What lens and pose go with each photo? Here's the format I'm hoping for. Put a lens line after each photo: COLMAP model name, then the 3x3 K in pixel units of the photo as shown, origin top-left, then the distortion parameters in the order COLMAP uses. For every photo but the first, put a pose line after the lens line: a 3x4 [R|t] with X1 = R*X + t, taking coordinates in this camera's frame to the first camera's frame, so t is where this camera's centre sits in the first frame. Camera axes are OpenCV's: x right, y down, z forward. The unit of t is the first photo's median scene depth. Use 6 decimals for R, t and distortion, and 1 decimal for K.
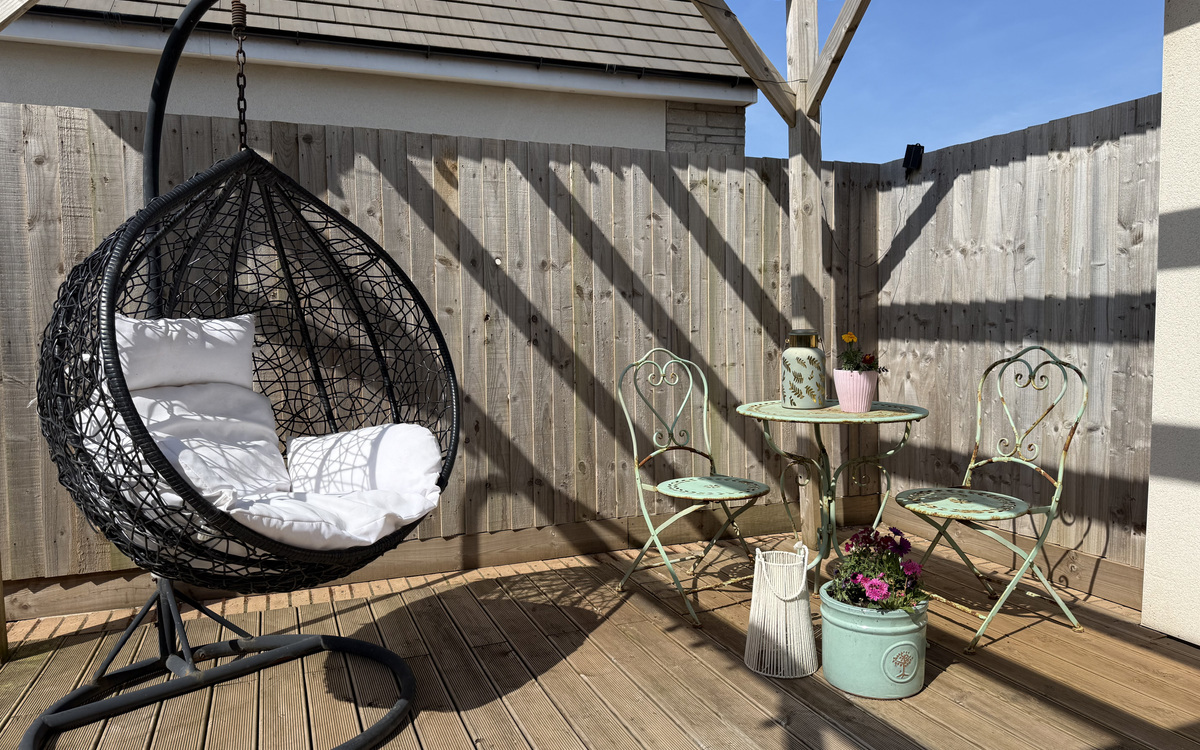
lens RADIAL K [[842.7, 0, 601.5], [0, 842.7, 380.6], [0, 0, 1]] dist [0.117336, -0.162240]
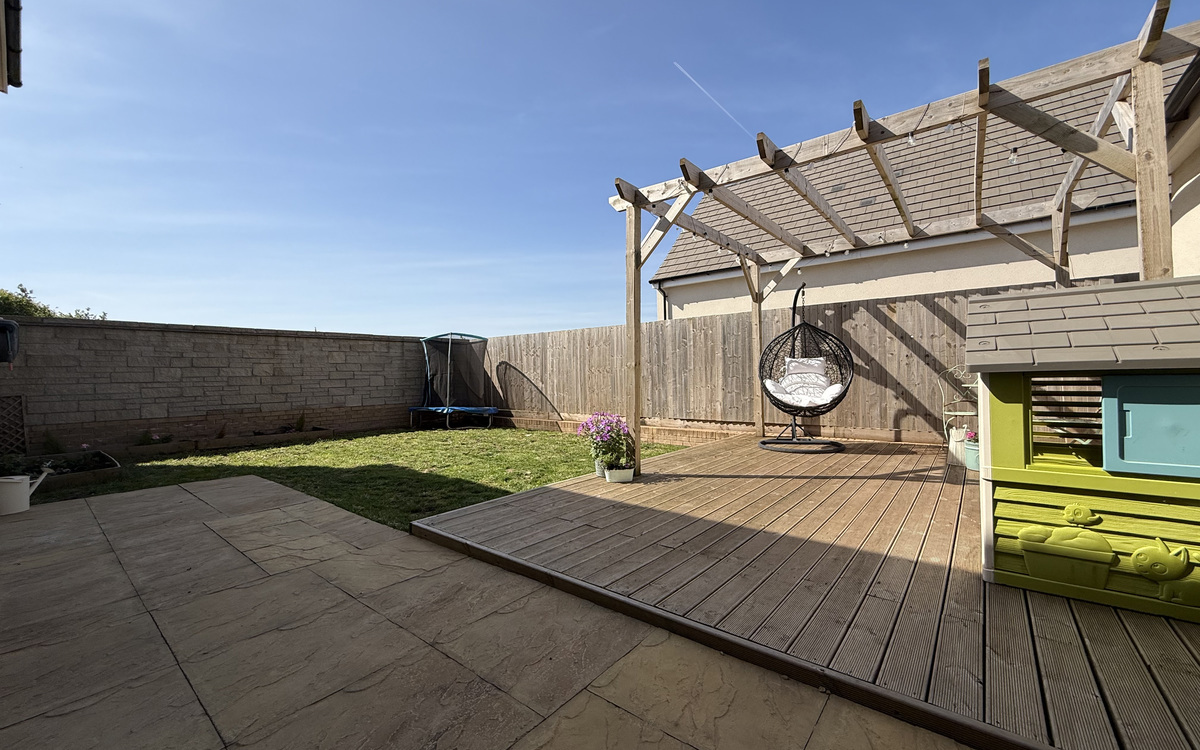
lens RADIAL K [[480.3, 0, 600.0], [0, 480.3, 375.0], [0, 0, 1]] dist [0.001049, 0.000325]
pose [[0.500791, 0.003915, -0.865559, 0.757828], [-0.044981, 0.998756, -0.021507, 0.074082], [0.864399, 0.049704, 0.500344, -0.729344]]
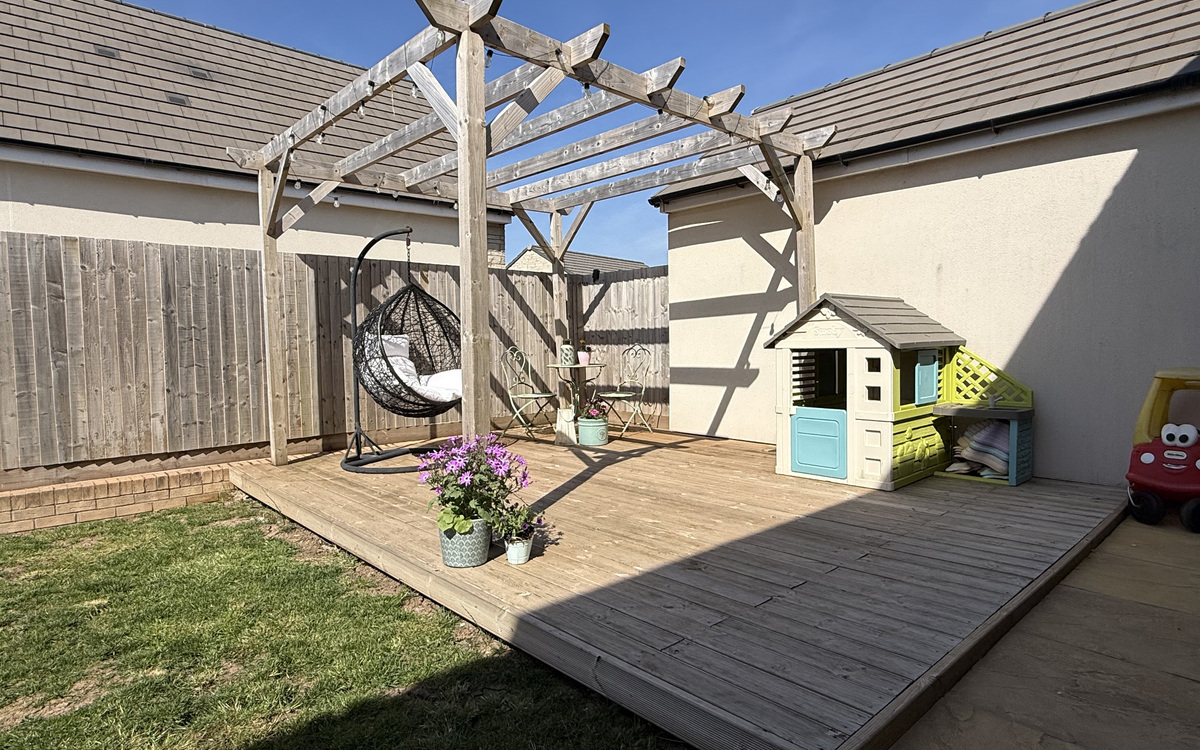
lens RADIAL K [[644.8, 0, 600.0], [0, 644.8, 375.0], [0, 0, 1]] dist [0.000782, 0.000873]
pose [[0.930046, -0.022508, 0.366753, -0.386182], [0.031015, 0.999369, -0.017319, 0.086620], [-0.366132, 0.027483, 0.930157, -0.903030]]
